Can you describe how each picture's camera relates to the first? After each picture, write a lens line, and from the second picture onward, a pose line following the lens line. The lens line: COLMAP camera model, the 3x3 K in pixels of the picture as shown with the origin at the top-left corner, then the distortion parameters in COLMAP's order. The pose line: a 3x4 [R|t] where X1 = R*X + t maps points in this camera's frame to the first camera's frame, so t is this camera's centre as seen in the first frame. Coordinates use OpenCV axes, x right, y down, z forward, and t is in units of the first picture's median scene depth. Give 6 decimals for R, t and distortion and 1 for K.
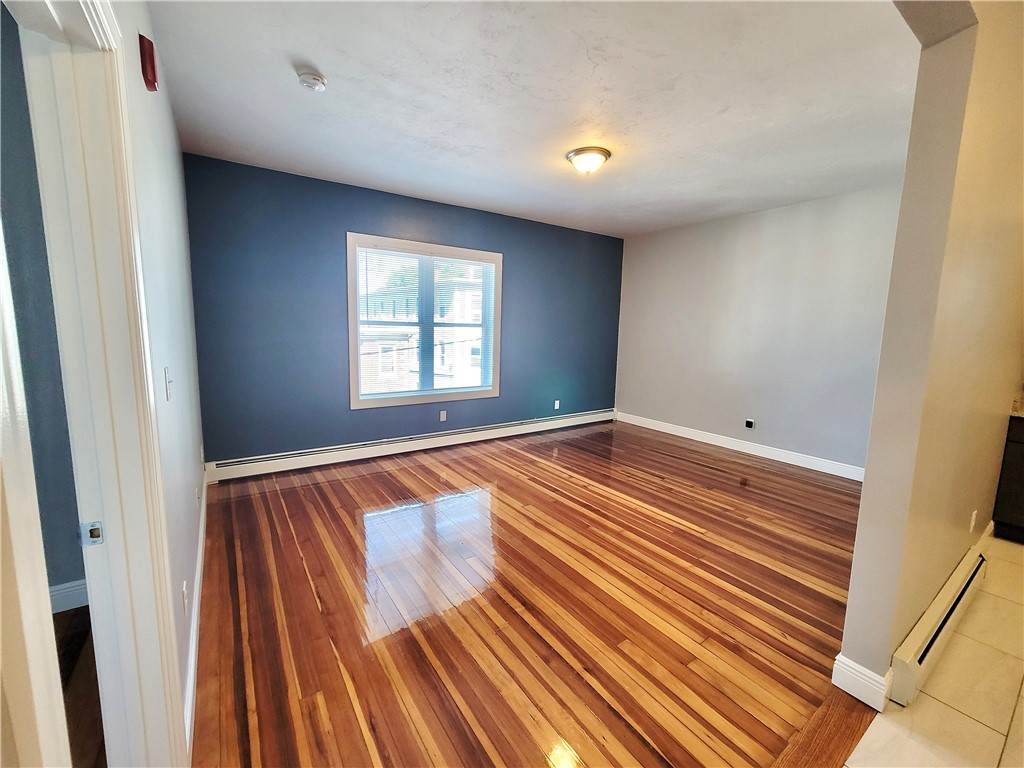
lens RADIAL K [[419.5, 0, 512.5], [0, 419.5, 379.4], [0, 0, 1]] dist [-0.001092, 0.000122]
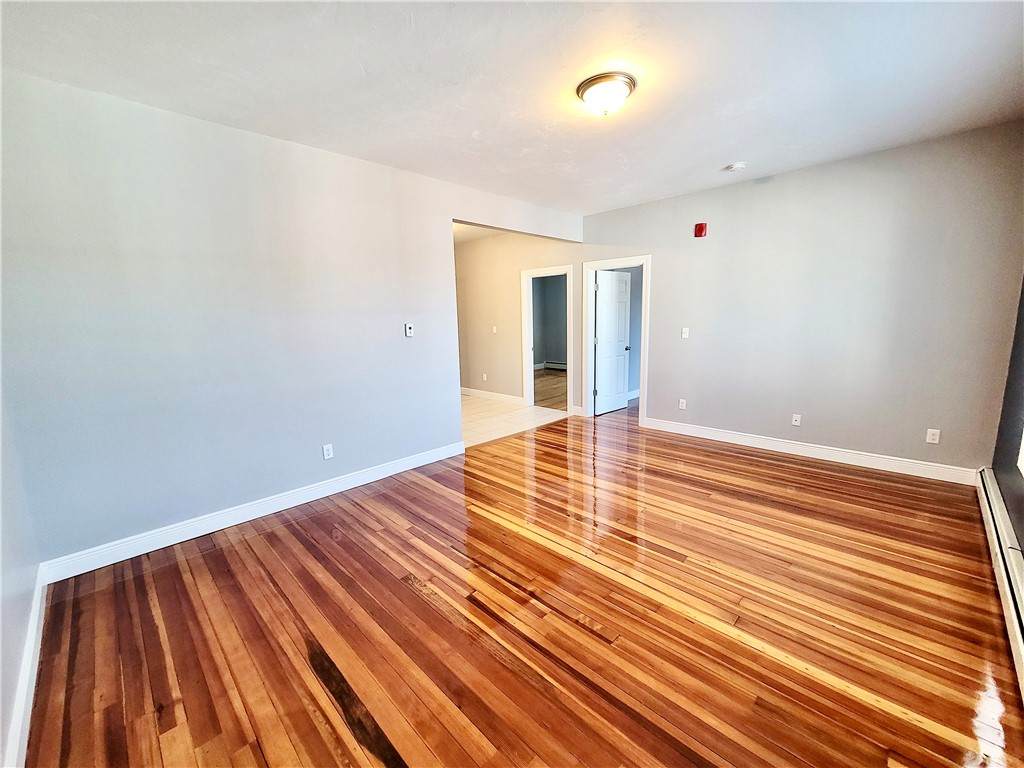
lens RADIAL K [[419.5, 0, 512.5], [0, 419.5, 379.4], [0, 0, 1]] dist [-0.001092, 0.000122]
pose [[-0.984575, 0.044403, -0.169237, 0.401071], [-0.006838, 0.956757, 0.290808, -0.203576], [0.174832, 0.287479, -0.941695, 1.502619]]
